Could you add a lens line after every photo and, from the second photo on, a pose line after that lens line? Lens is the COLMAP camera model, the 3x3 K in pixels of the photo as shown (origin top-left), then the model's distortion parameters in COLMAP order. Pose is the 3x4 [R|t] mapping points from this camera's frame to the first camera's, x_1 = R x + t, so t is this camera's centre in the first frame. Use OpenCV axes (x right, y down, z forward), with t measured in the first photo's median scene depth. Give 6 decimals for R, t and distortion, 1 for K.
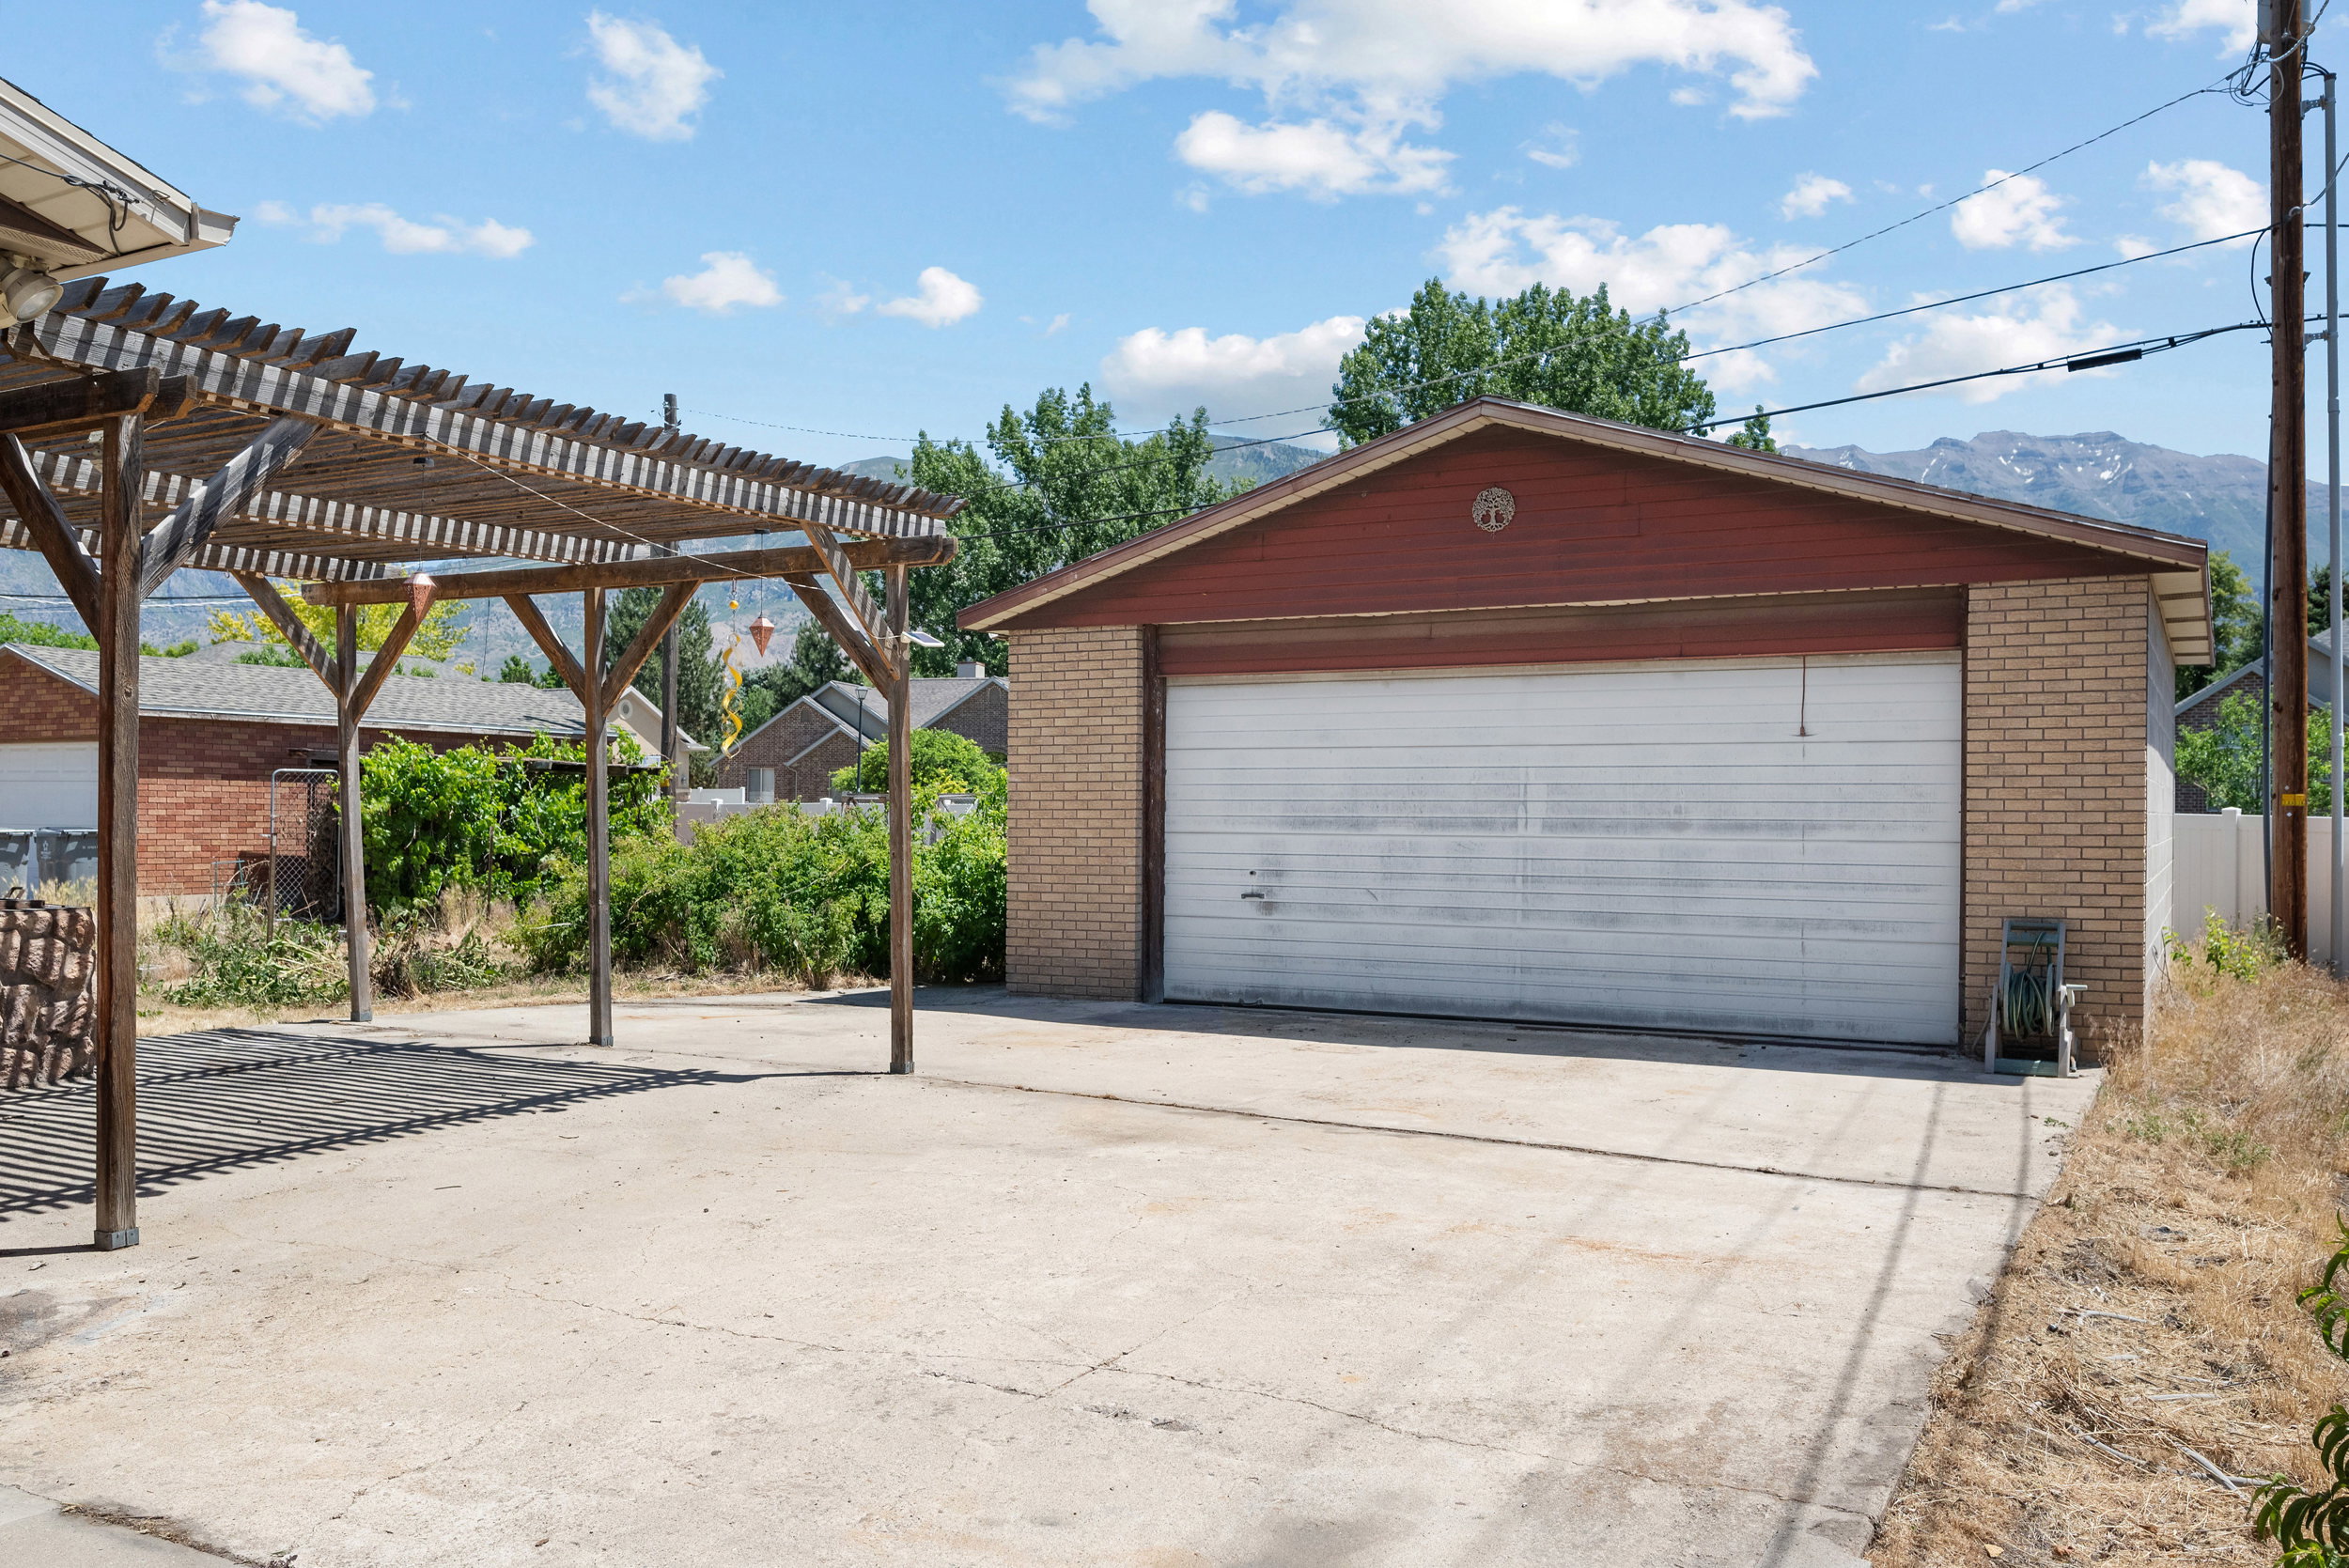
lens RADIAL K [[1917.3, 0, 1172.5], [0, 1917.3, 845.6], [0, 0, 1]] dist [0.008898, -0.000104]
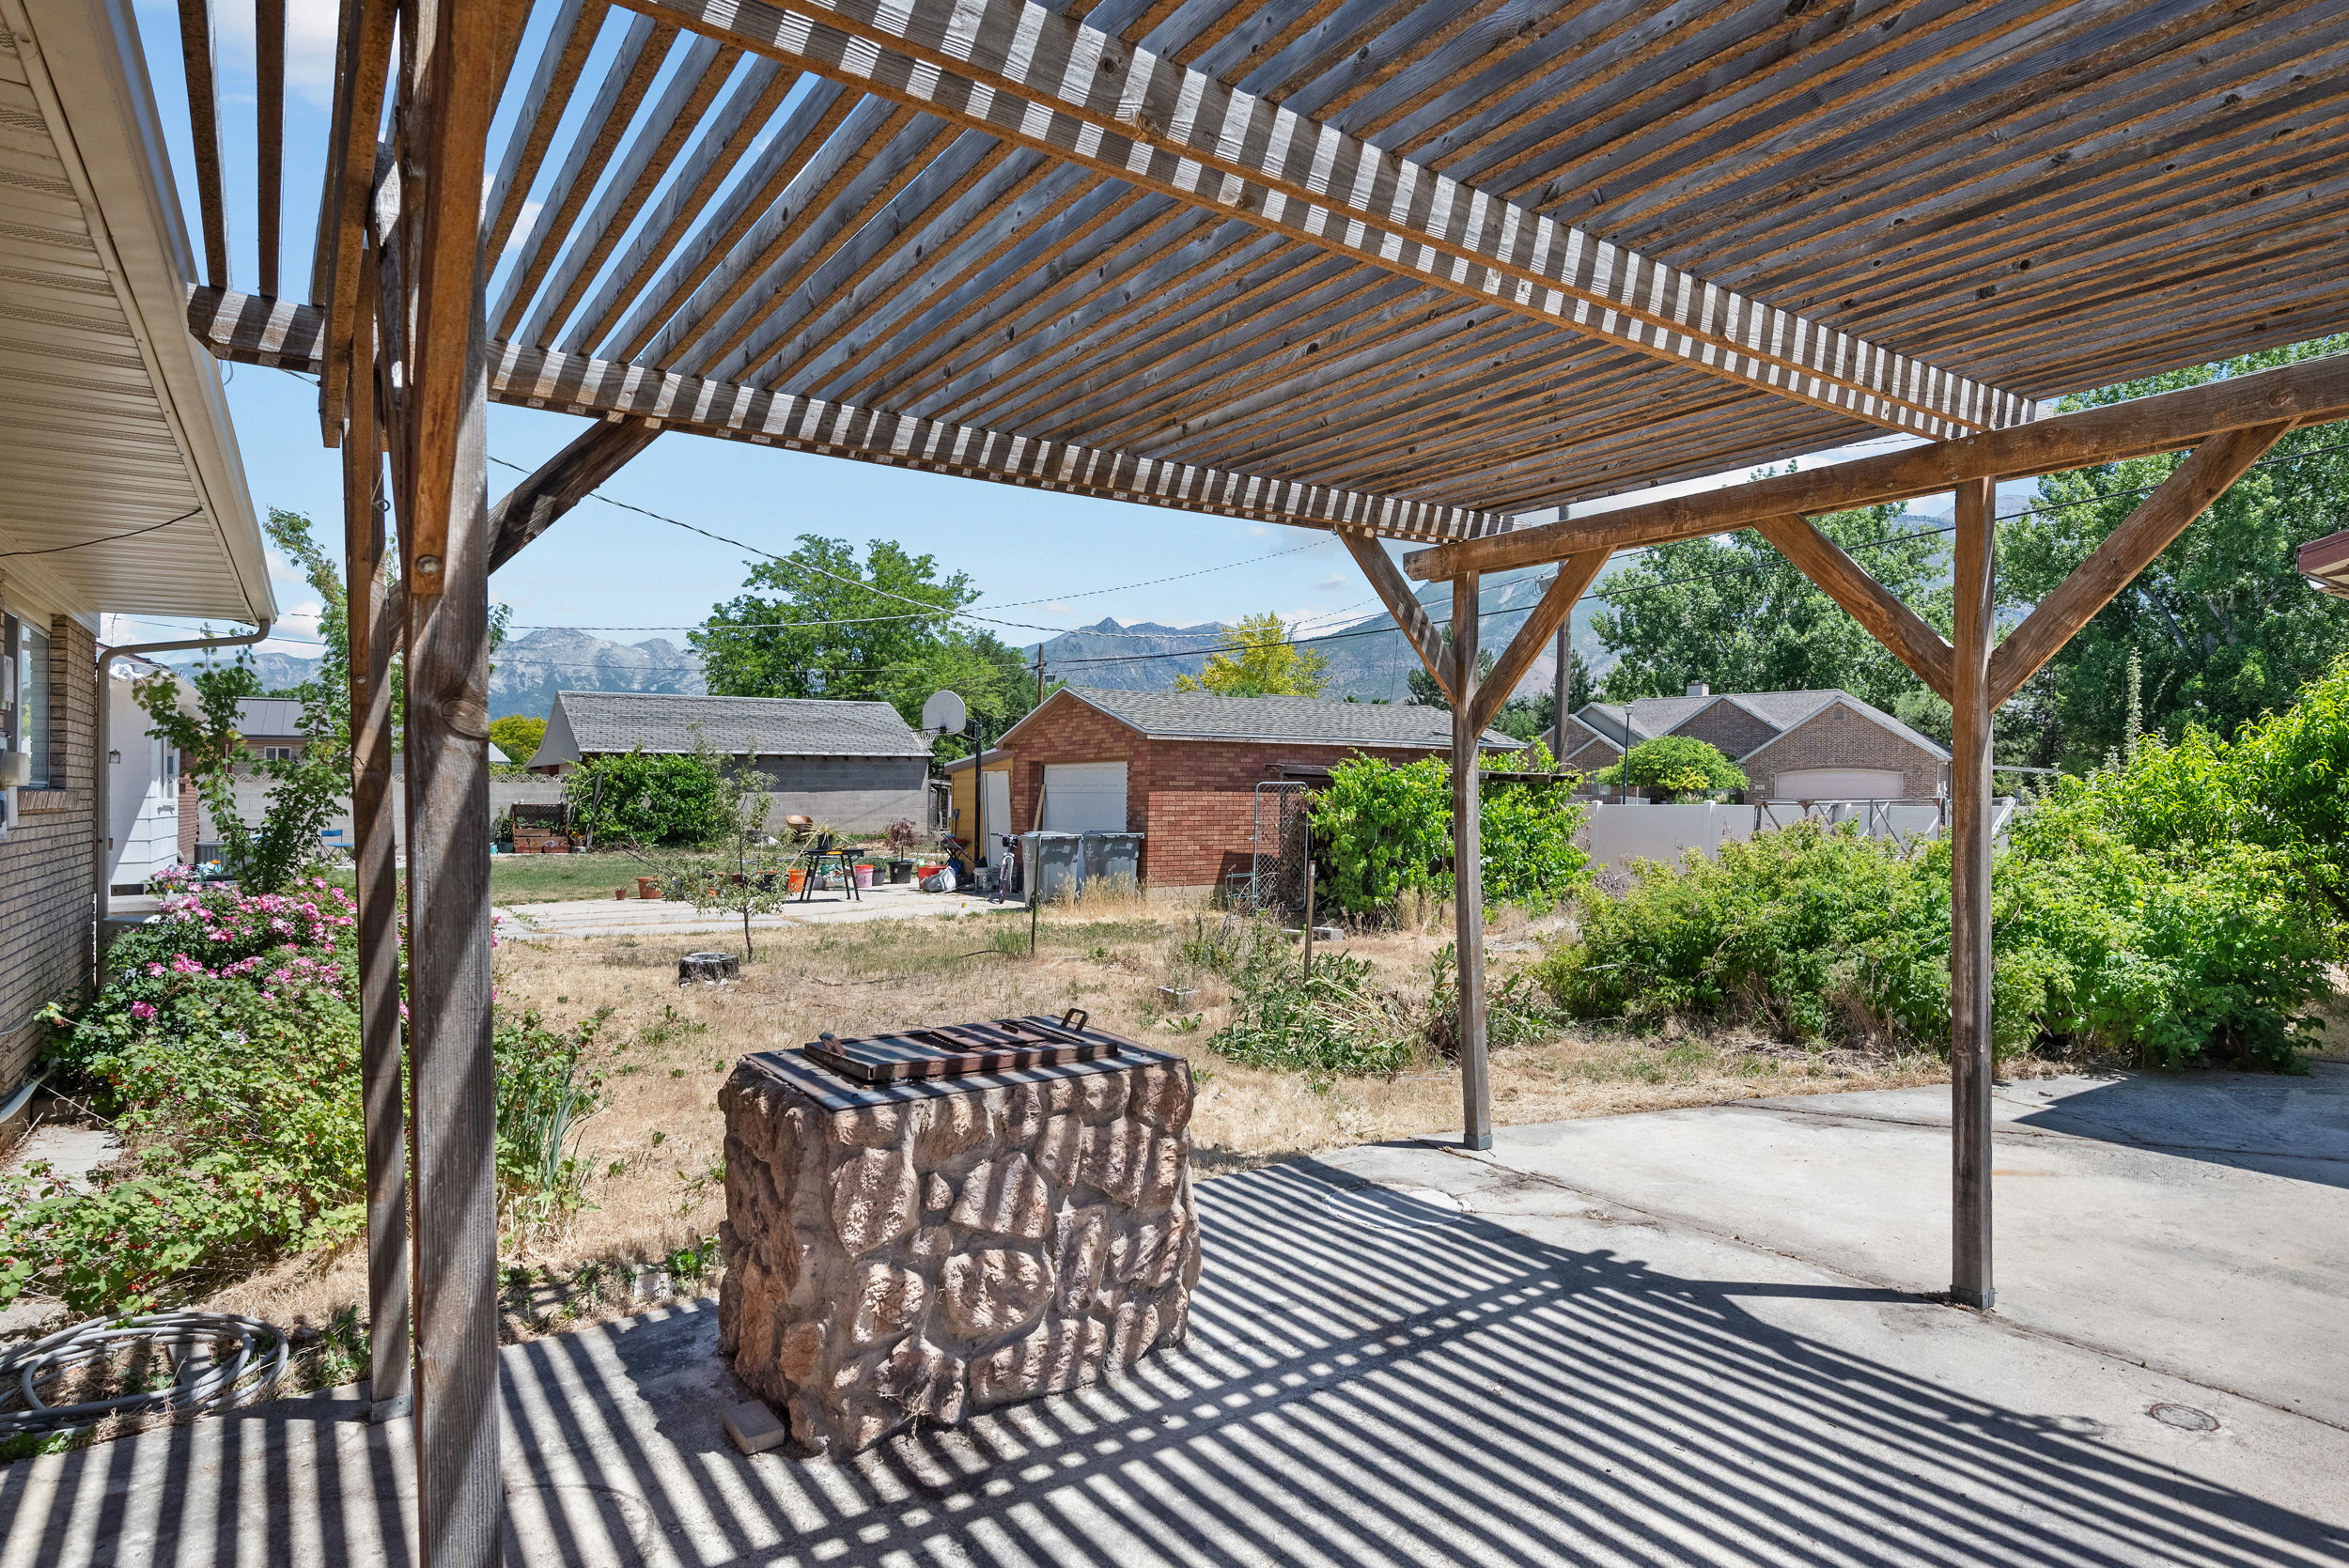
lens RADIAL K [[1335.6, 0, 1174.5], [0, 1335.6, 784.0], [0, 0, 1]] dist [0.000671, -0.000292]
pose [[0.895582, -0.010118, -0.444781, -0.155429], [-0.002417, 0.999616, -0.027606, -0.016581], [0.444889, 0.025798, 0.895214, 0.255850]]
